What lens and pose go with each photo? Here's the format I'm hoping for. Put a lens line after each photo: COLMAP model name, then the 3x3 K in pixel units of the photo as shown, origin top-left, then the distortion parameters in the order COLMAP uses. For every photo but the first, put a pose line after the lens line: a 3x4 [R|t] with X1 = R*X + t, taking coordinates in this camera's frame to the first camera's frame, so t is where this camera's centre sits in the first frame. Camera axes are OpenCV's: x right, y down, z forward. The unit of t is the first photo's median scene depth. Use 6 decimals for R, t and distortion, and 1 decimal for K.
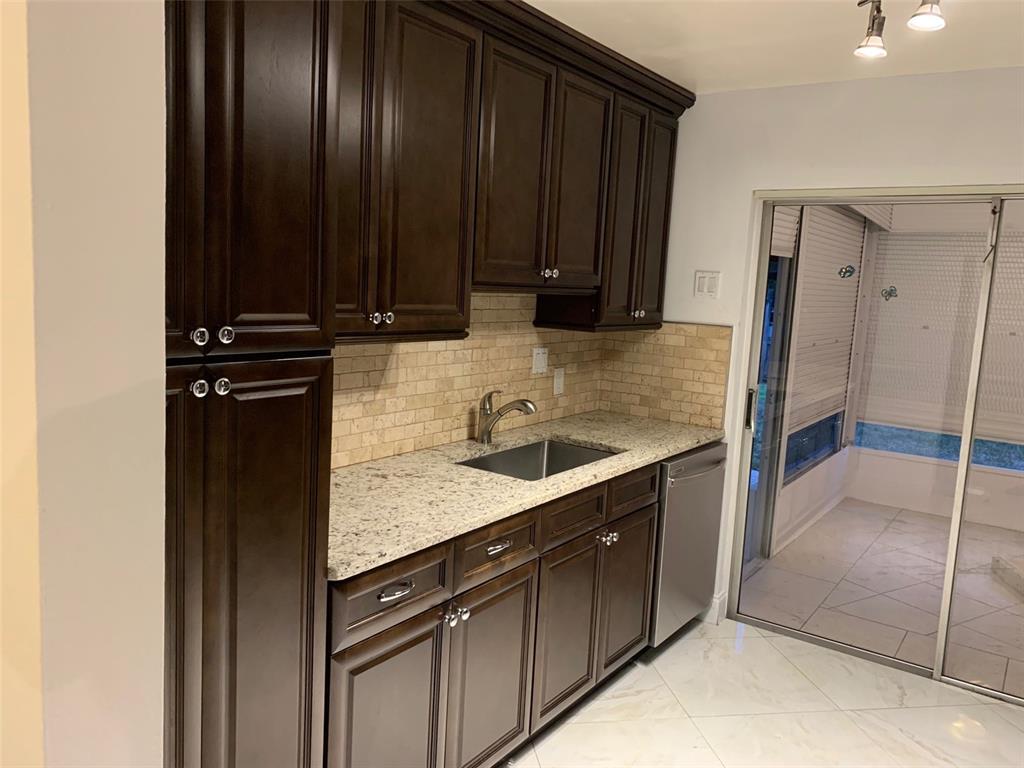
lens RADIAL K [[788.7, 0, 508.9], [0, 788.7, 381.5], [0, 0, 1]] dist [0.040494, -0.047959]
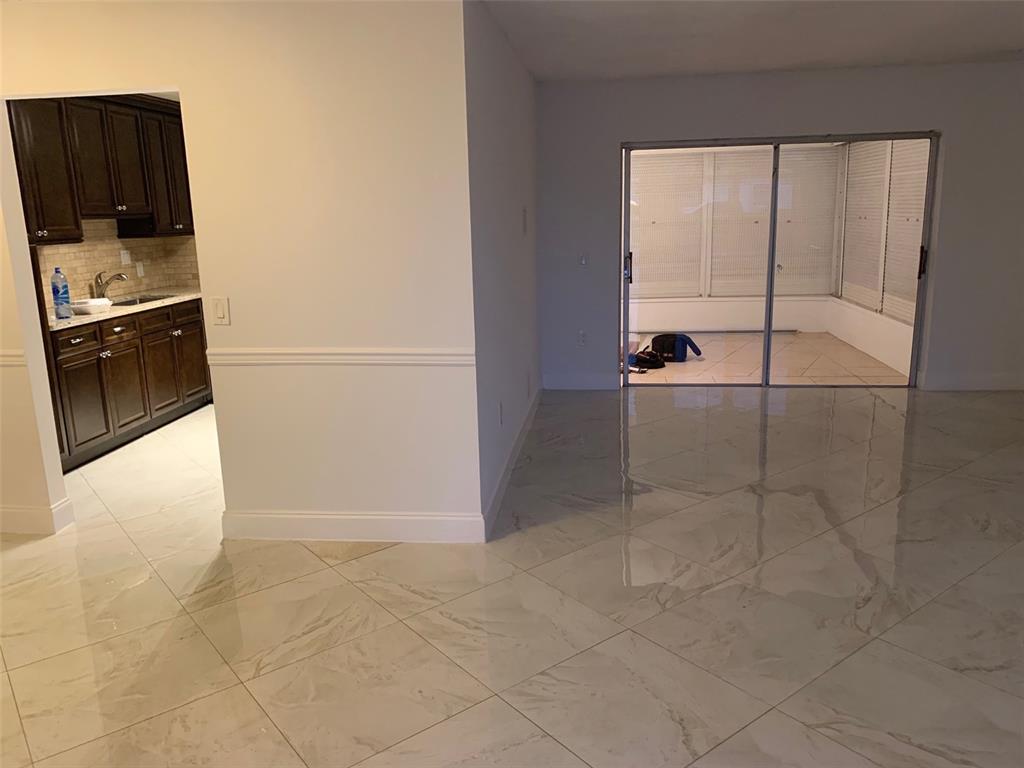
lens RADIAL K [[788.7, 0, 508.3], [0, 788.7, 391.3], [0, 0, 1]] dist [0.040494, -0.047959]
pose [[0.882797, -0.174281, 0.436229, -0.037843], [0.128036, 0.982741, 0.133515, 0.160176], [-0.451969, -0.062014, 0.889875, -1.146967]]
